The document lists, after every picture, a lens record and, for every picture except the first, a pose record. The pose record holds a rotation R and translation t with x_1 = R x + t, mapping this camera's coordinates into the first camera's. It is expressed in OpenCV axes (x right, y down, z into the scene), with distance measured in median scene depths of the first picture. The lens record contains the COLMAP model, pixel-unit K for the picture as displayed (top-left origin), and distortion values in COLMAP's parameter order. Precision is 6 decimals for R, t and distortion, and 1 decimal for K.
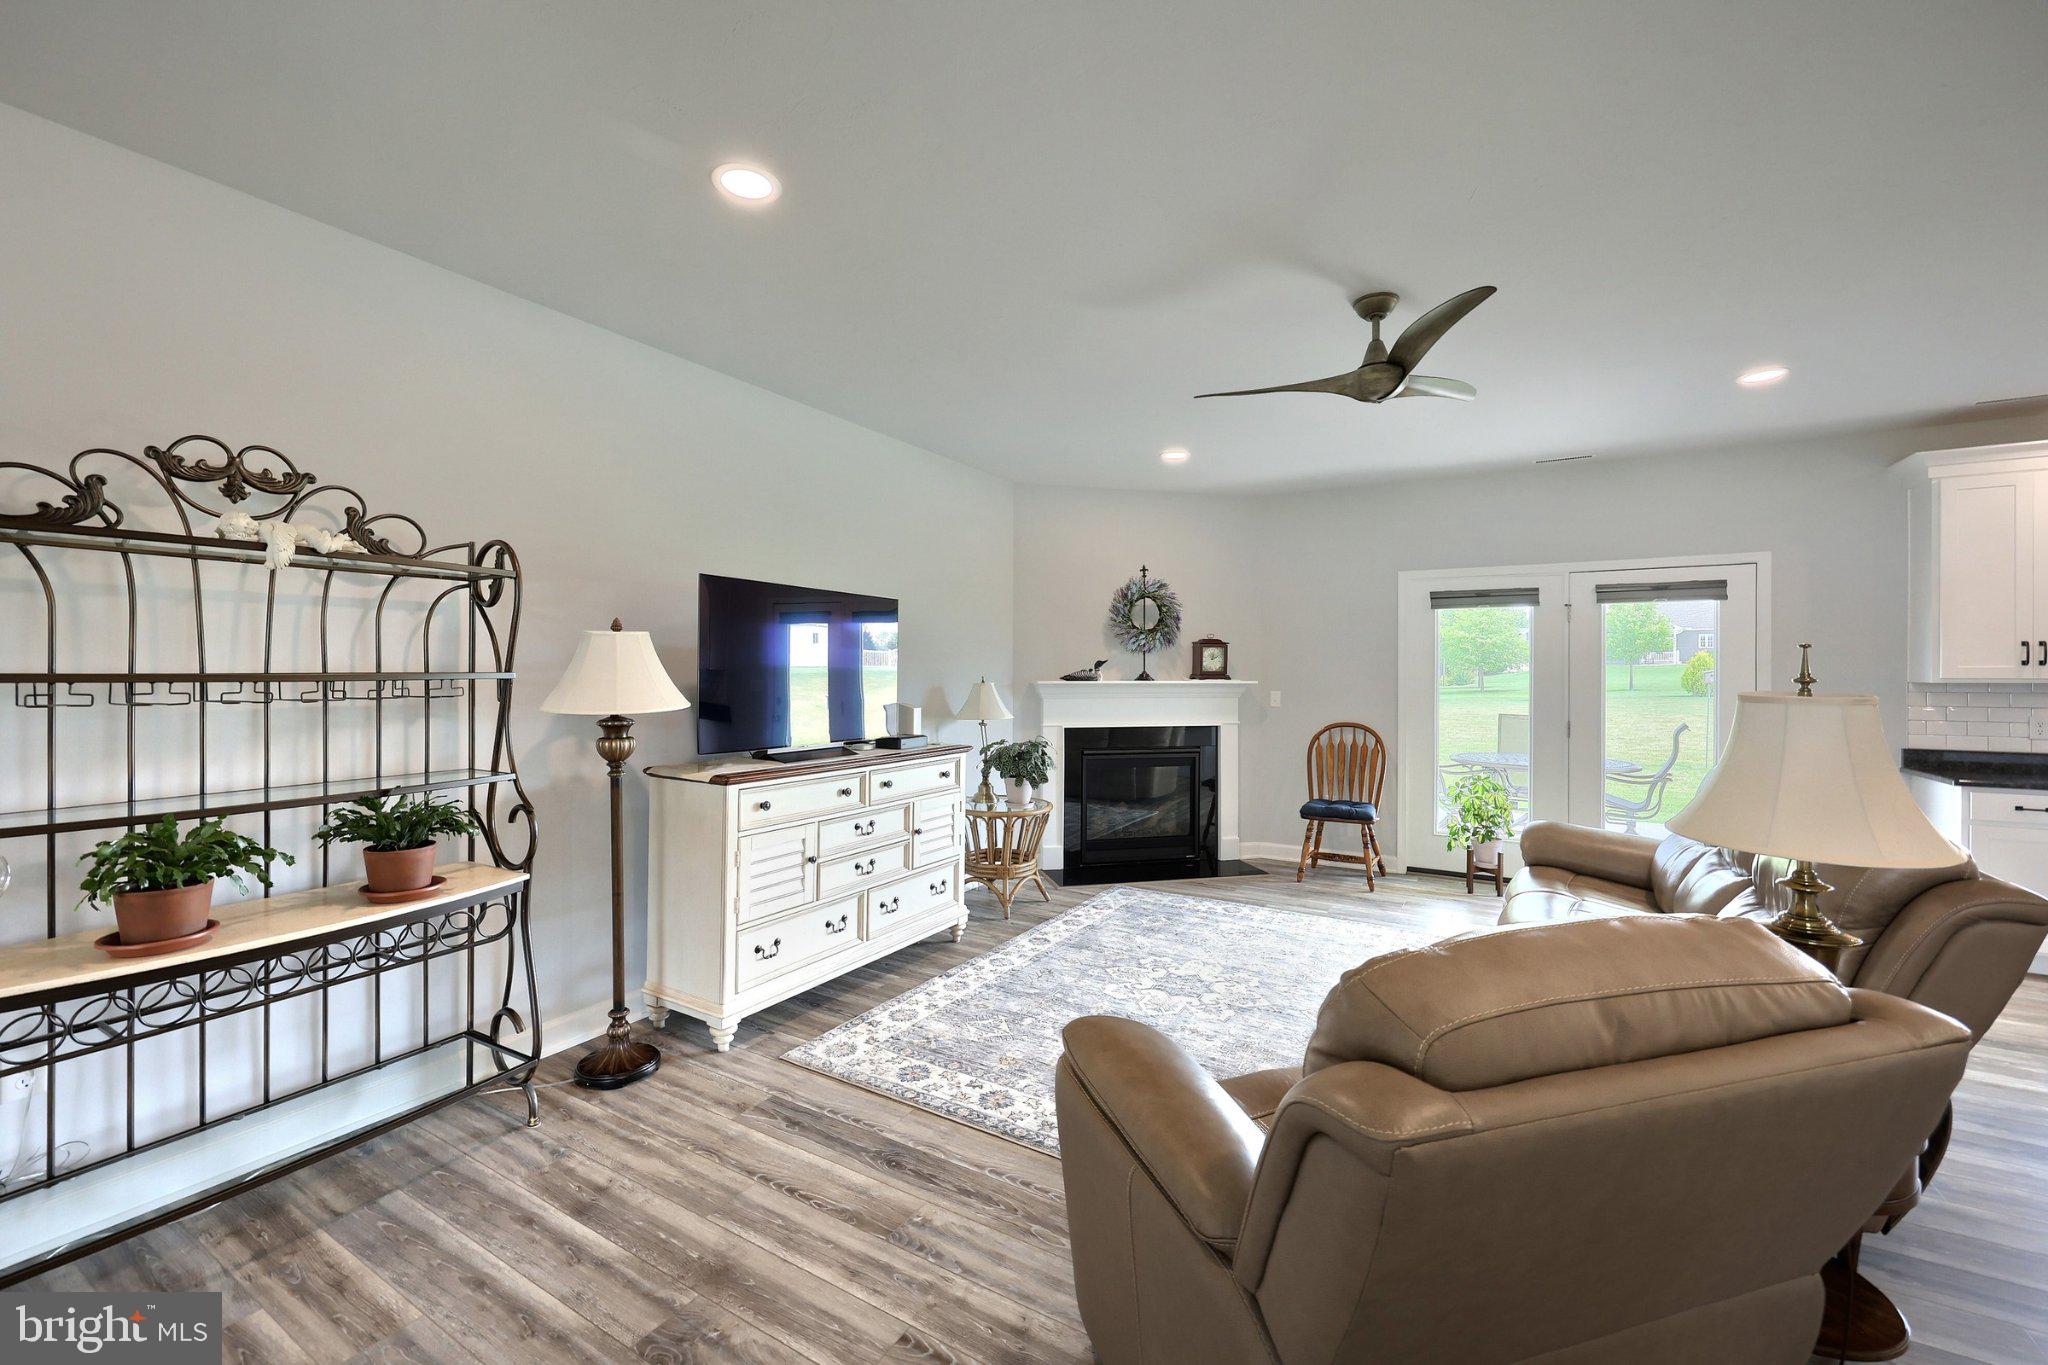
lens RADIAL K [[828.3, 0, 1010.1], [0, 828.3, 672.0], [0, 0, 1]] dist [-0.007615, 0.000176]
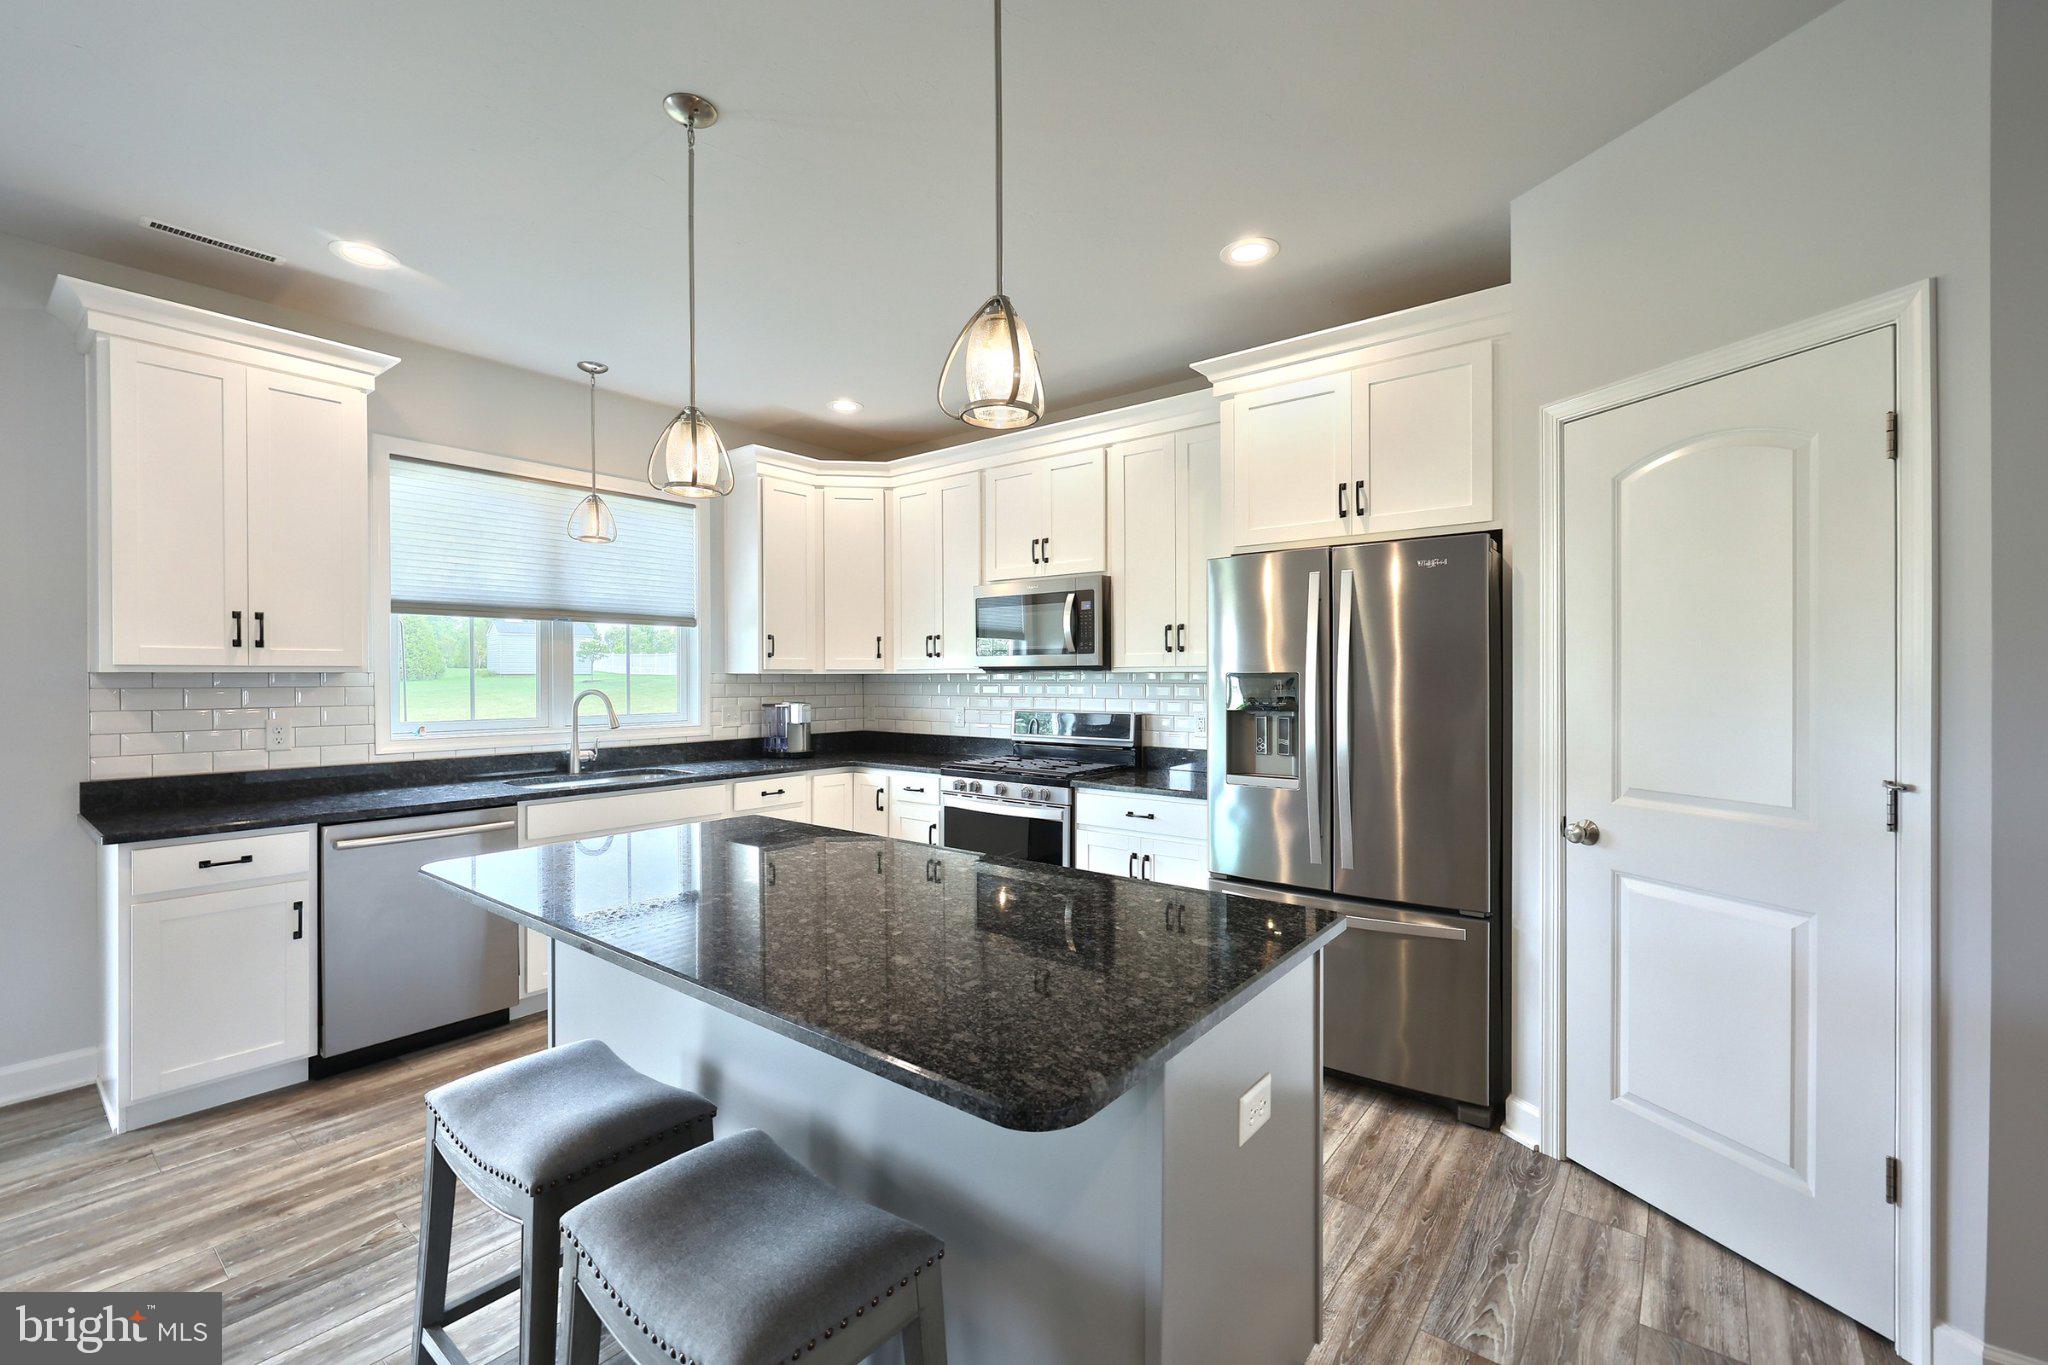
lens RADIAL K [[862.0, 0, 1029.5], [0, 862.0, 677.5], [0, 0, 1]] dist [0.002861, 0.000237]
pose [[0.116313, -0.005318, 0.993198, 0.653026], [0.002761, 0.999984, 0.005031, 0.016971], [-0.993209, 0.002157, 0.116326, 0.284071]]
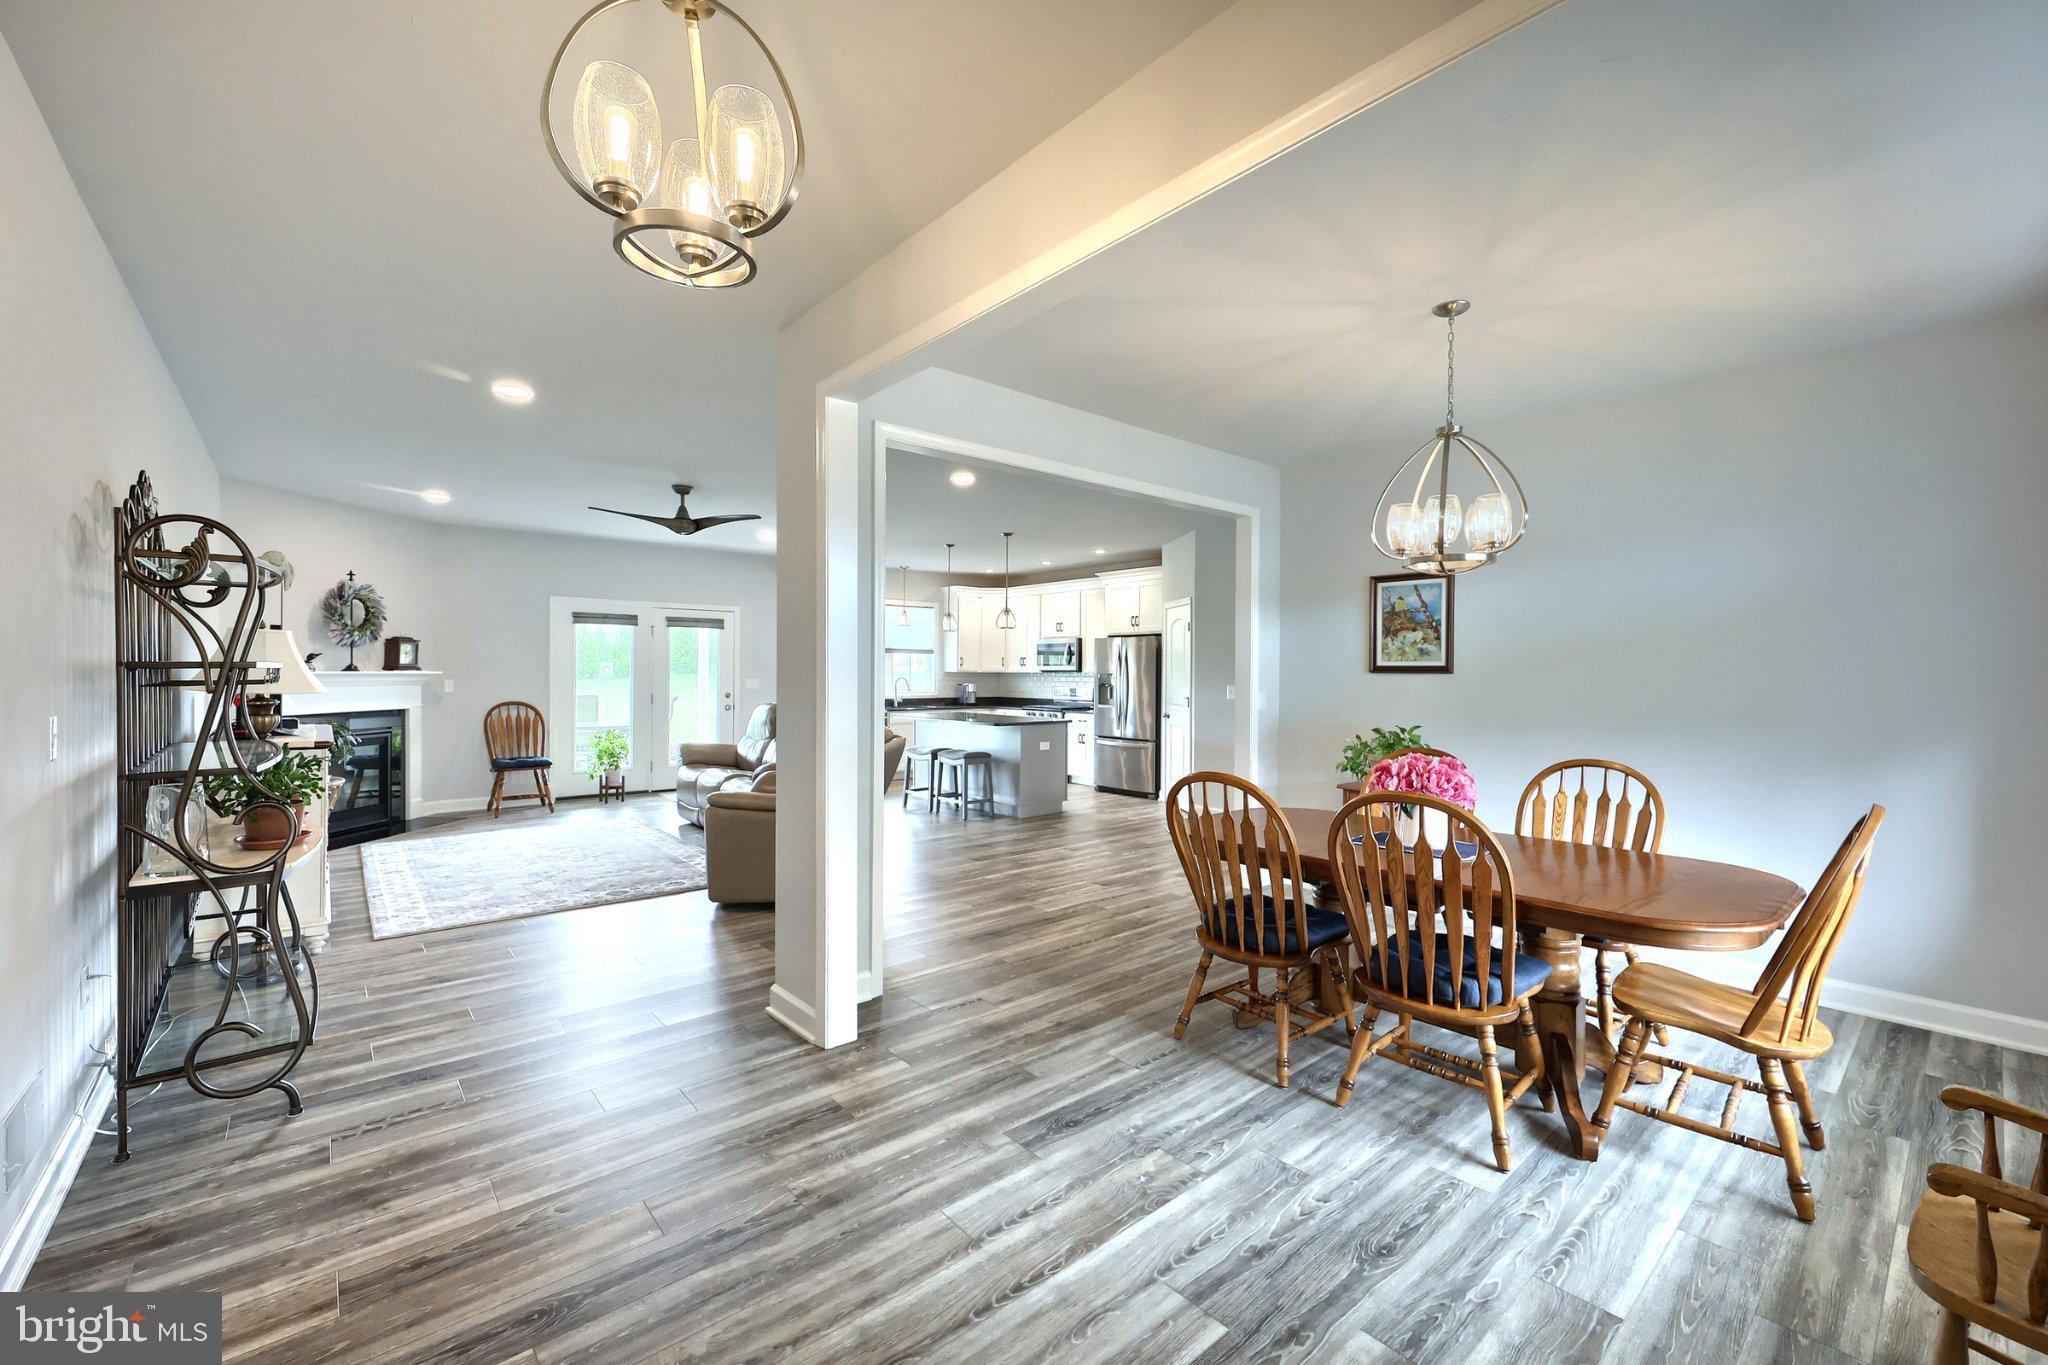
lens RADIAL K [[828.3, 0, 1010.1], [0, 828.3, 672.0], [0, 0, 1]] dist [-0.007615, 0.000176]
pose [[0.324139, -0.001809, 0.946008, -0.982346], [-0.004092, 0.999986, 0.003315, 0.005904], [-0.946000, -0.004946, 0.324127, -0.359635]]
